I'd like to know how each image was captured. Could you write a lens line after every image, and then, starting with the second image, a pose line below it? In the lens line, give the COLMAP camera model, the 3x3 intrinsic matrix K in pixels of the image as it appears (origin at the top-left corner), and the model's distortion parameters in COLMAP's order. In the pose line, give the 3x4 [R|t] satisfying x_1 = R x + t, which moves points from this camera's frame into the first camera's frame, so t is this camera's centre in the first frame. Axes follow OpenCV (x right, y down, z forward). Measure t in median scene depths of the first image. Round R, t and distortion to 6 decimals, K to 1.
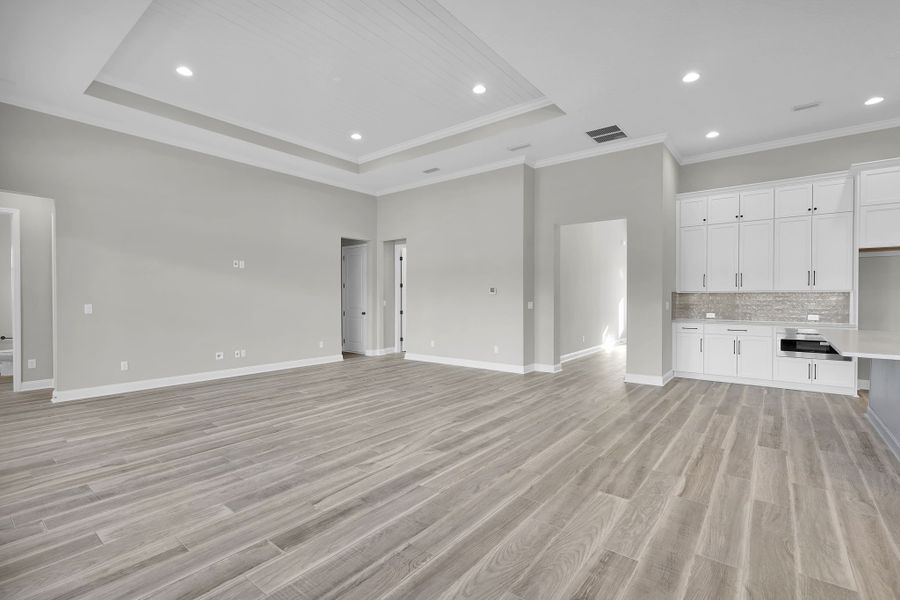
lens RADIAL K [[413.1, 0, 448.3], [0, 413.1, 300.7], [0, 0, 1]] dist [-0.002984, 0.000535]
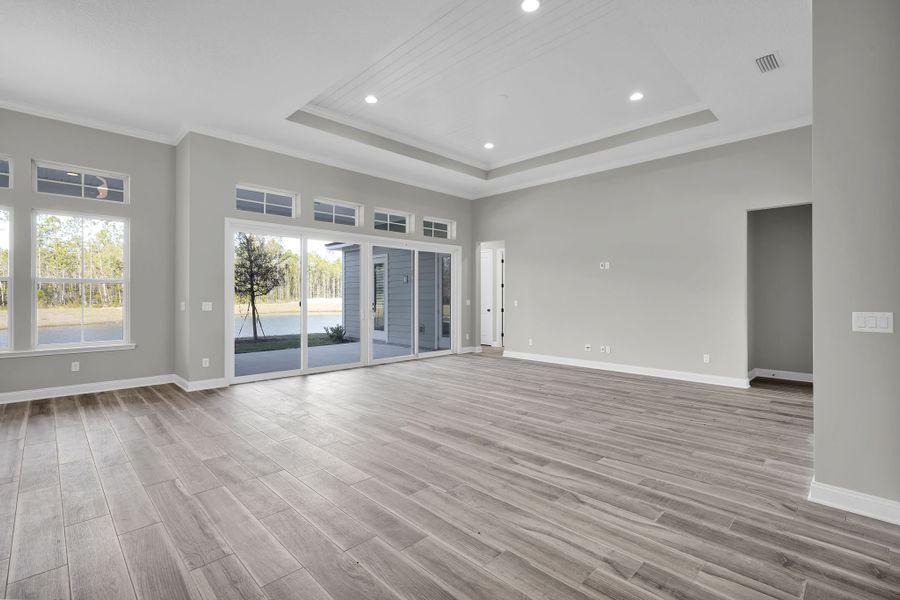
lens RADIAL K [[412.5, 0, 445.0], [0, 412.5, 294.7], [0, 0, 1]] dist [-0.009591, 0.000432]
pose [[-0.123309, -0.001615, -0.992367, 0.790993], [-0.011579, 0.999933, -0.000188, -0.010002], [0.992301, 0.011467, -0.123319, 0.942794]]
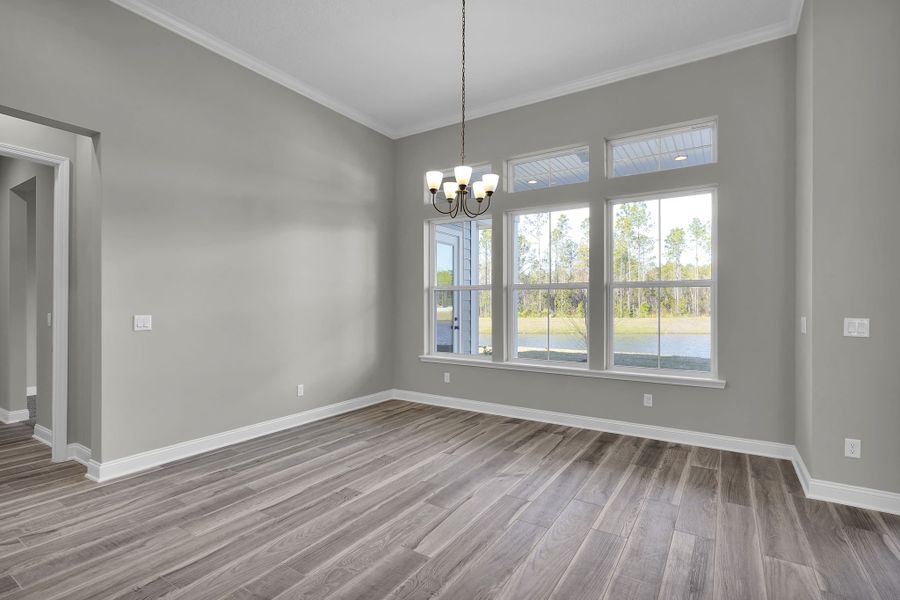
lens RADIAL K [[432.0, 0, 449.0], [0, 432.0, 304.8], [0, 0, 1]] dist [-0.001781, 0.000055]
pose [[-0.994893, 0.000397, -0.100939, 0.332010], [-0.000706, 0.999941, 0.010886, -0.005109], [0.100937, 0.010901, -0.994833, 0.655458]]
